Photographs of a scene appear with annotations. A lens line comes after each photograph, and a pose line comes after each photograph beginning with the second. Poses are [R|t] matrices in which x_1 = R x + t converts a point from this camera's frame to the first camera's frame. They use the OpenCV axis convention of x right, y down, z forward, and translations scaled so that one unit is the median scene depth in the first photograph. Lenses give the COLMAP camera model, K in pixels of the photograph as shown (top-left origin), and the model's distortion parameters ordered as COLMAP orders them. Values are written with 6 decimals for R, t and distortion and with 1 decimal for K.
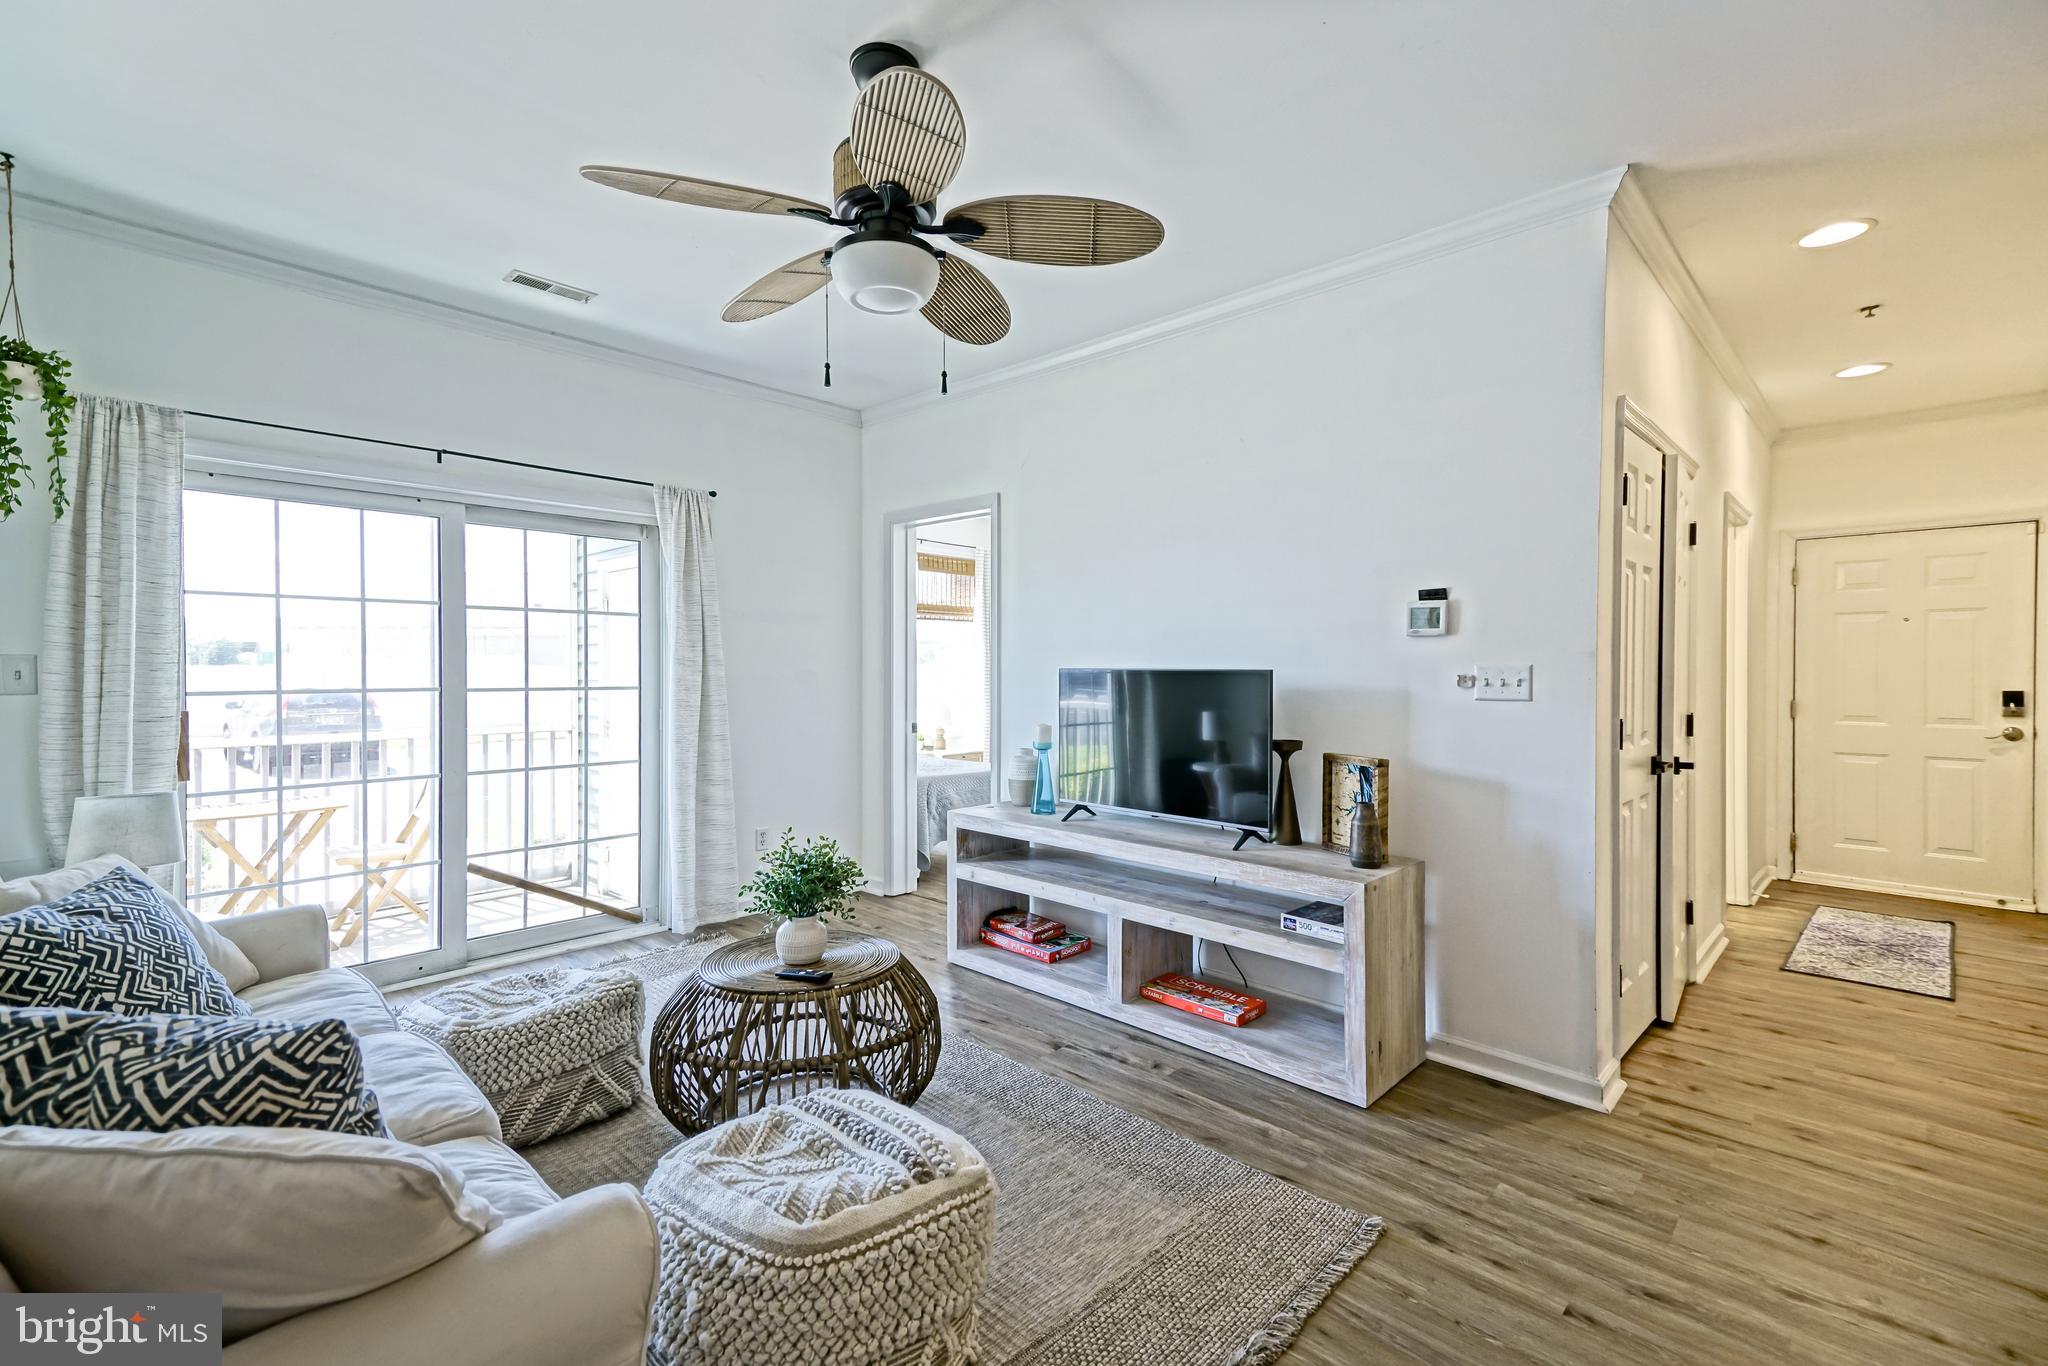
lens RADIAL K [[913.4, 0, 1025.0], [0, 913.4, 678.3], [0, 0, 1]] dist [0.034605, -0.001487]
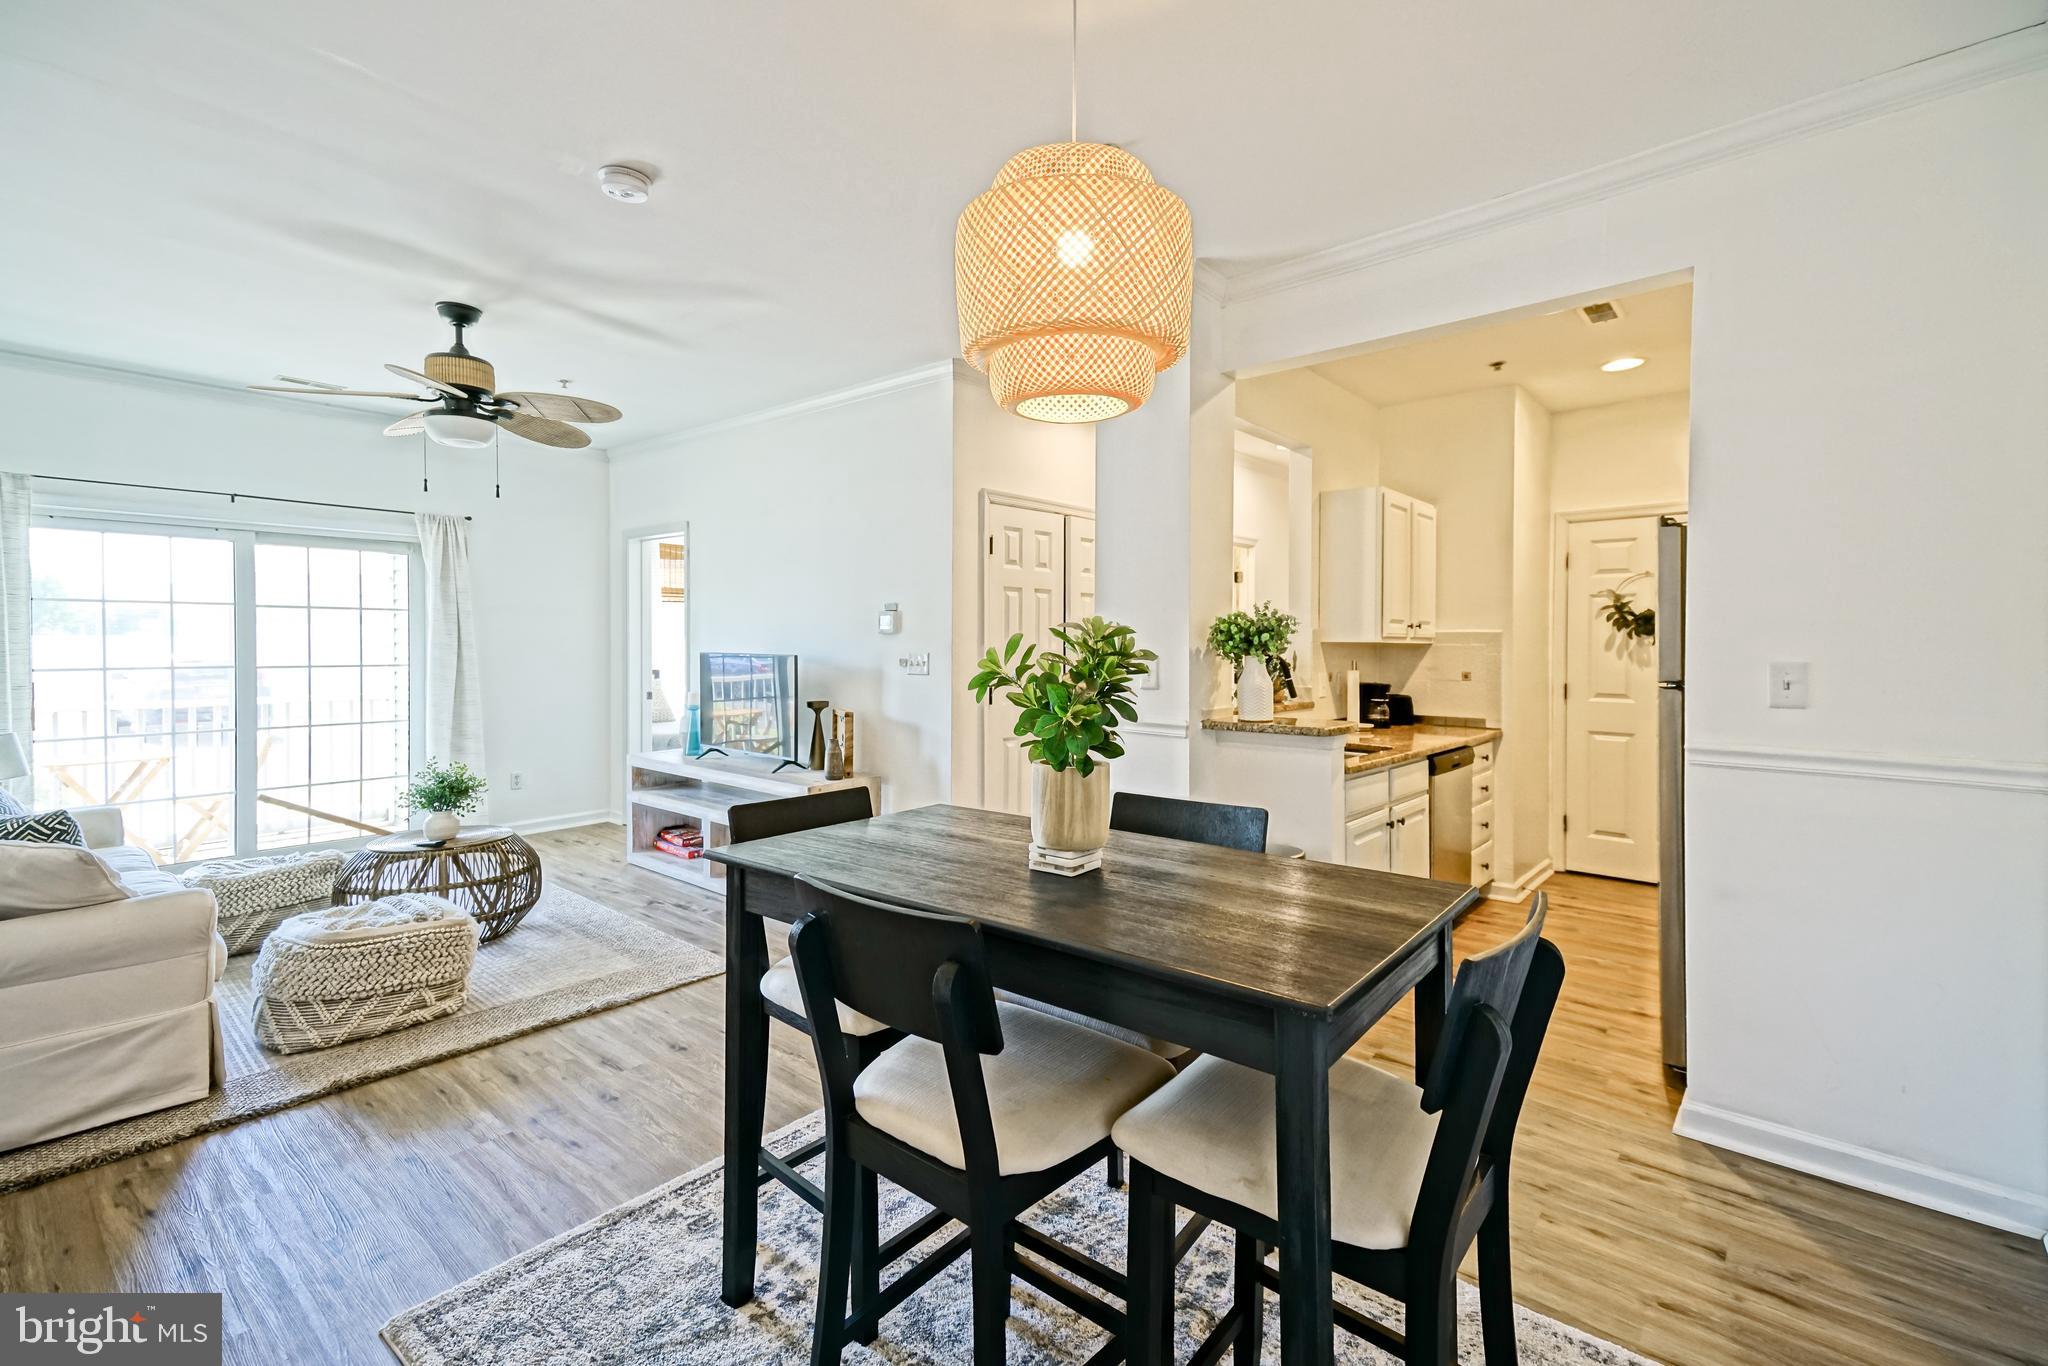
lens RADIAL K [[913.4, 0, 1009.8], [0, 913.4, 658.3], [0, 0, 1]] dist [0.034605, -0.001487]
pose [[0.998537, 0.003262, 0.053975, 0.409557], [-0.003607, 0.999974, 0.006294, -0.011894], [-0.053953, -0.006479, 0.998522, -0.414302]]
